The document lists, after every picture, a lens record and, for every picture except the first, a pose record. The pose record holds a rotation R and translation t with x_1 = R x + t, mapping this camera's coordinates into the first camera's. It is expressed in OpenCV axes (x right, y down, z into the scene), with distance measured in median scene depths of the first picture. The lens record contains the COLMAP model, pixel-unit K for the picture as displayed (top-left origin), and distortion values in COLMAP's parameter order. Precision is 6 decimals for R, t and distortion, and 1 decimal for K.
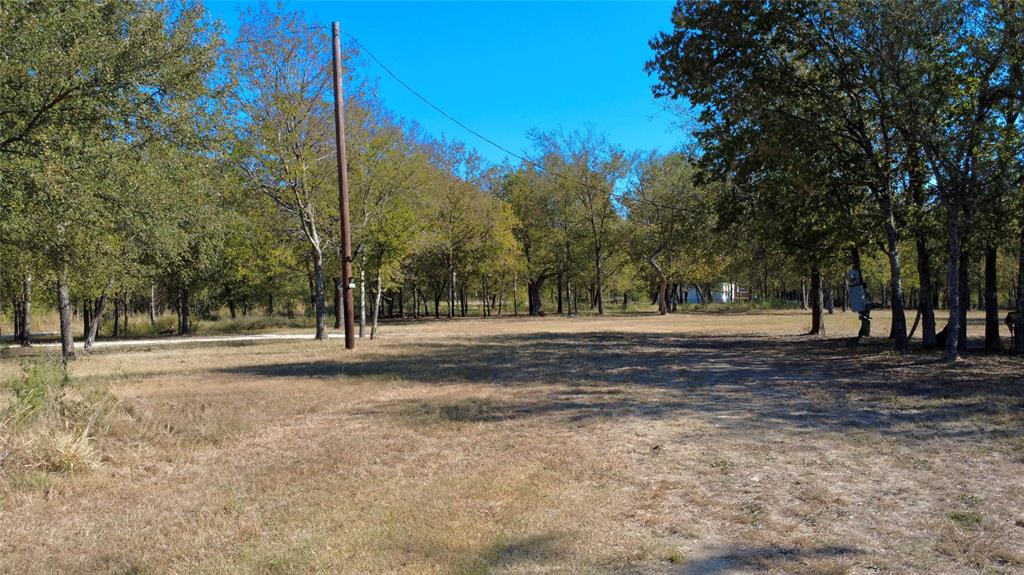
lens RADIAL K [[770.7, 0, 518.4], [0, 770.7, 279.5], [0, 0, 1]] dist [0.008132, -0.007829]
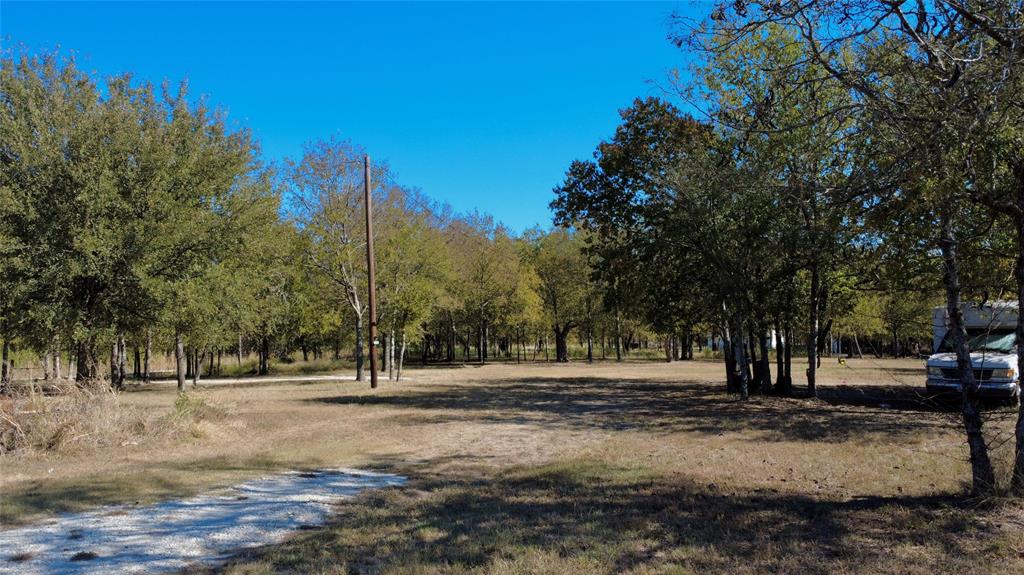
lens RADIAL K [[770.7, 0, 510.9], [0, 770.7, 294.1], [0, 0, 1]] dist [0.008132, -0.007829]
pose [[0.994467, 0.000717, -0.105050, 0.100510], [-0.004497, 0.999351, -0.035750, -0.017565], [0.104956, 0.036025, 0.993824, -0.215123]]
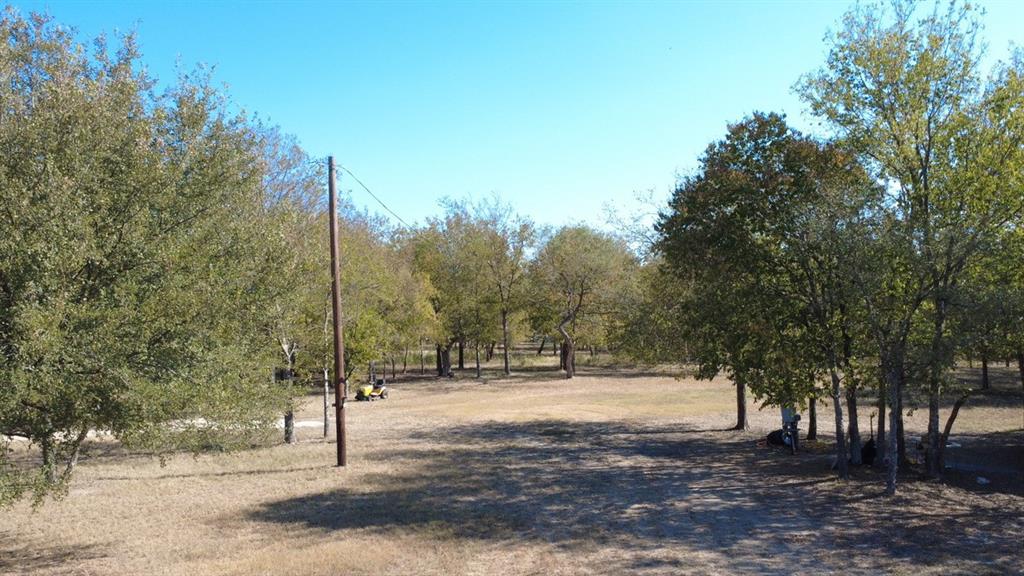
lens RADIAL K [[770.7, 0, 508.5], [0, 770.7, 291.9], [0, 0, 1]] dist [0.008132, -0.007829]
pose [[0.986115, 0.006232, 0.165948, -0.096148], [-0.003799, 0.999881, -0.014974, -0.074647], [-0.166021, 0.014135, 0.986021, -0.049246]]
